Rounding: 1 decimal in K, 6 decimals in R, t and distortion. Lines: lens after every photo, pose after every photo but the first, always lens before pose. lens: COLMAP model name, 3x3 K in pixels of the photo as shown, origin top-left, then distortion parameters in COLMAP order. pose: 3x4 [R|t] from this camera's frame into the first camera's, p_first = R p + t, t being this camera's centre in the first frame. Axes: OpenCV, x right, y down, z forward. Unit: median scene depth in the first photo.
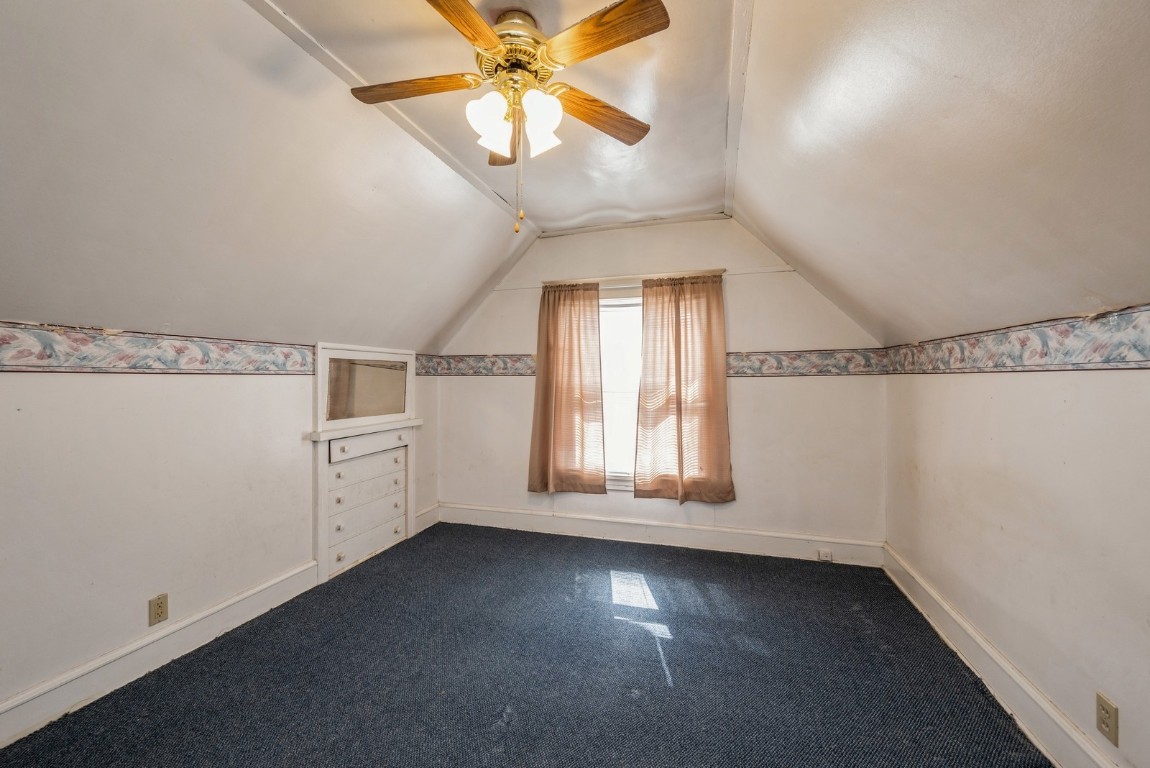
lens RADIAL K [[453.6, 0, 577.2], [0, 453.6, 378.8], [0, 0, 1]] dist [0.000070, -0.000161]
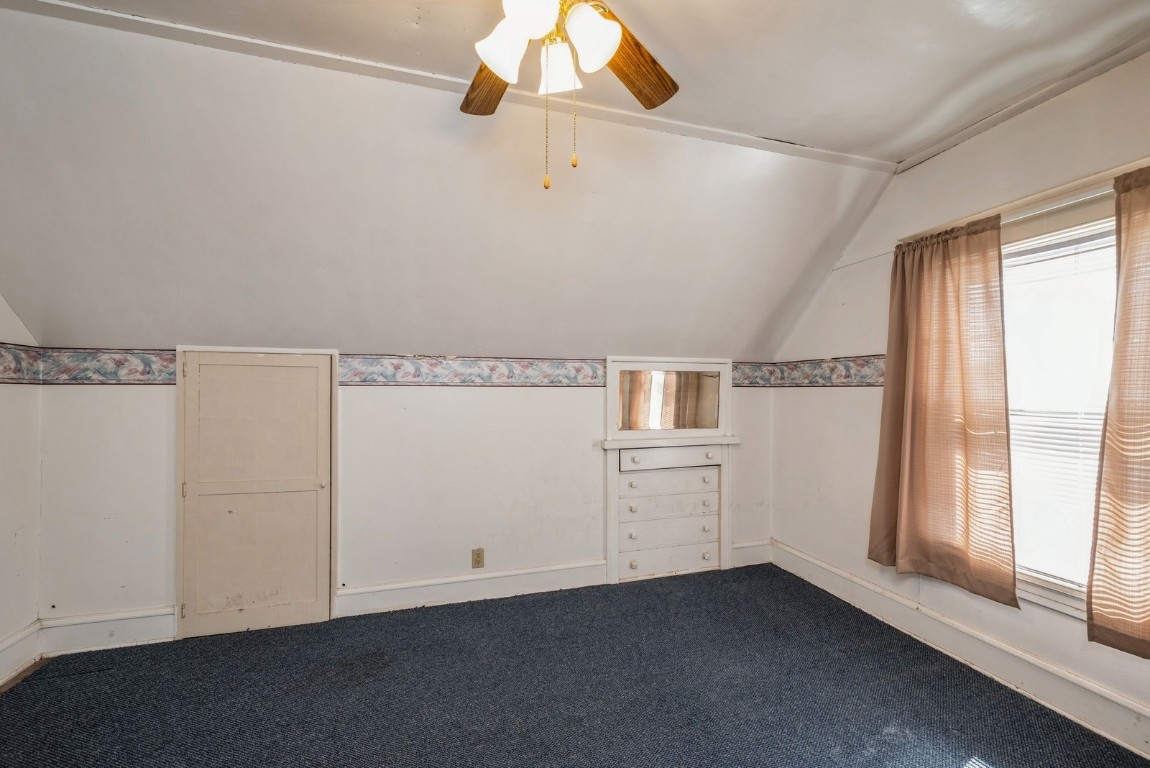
lens RADIAL K [[453.6, 0, 579.0], [0, 453.6, 391.3], [0, 0, 1]] dist [0.000070, -0.000161]
pose [[0.556852, 0.001693, -0.830610, 0.223162], [-0.002893, 0.999996, 0.000098, 0.002100], [0.830607, 0.002348, 0.556854, 0.284686]]
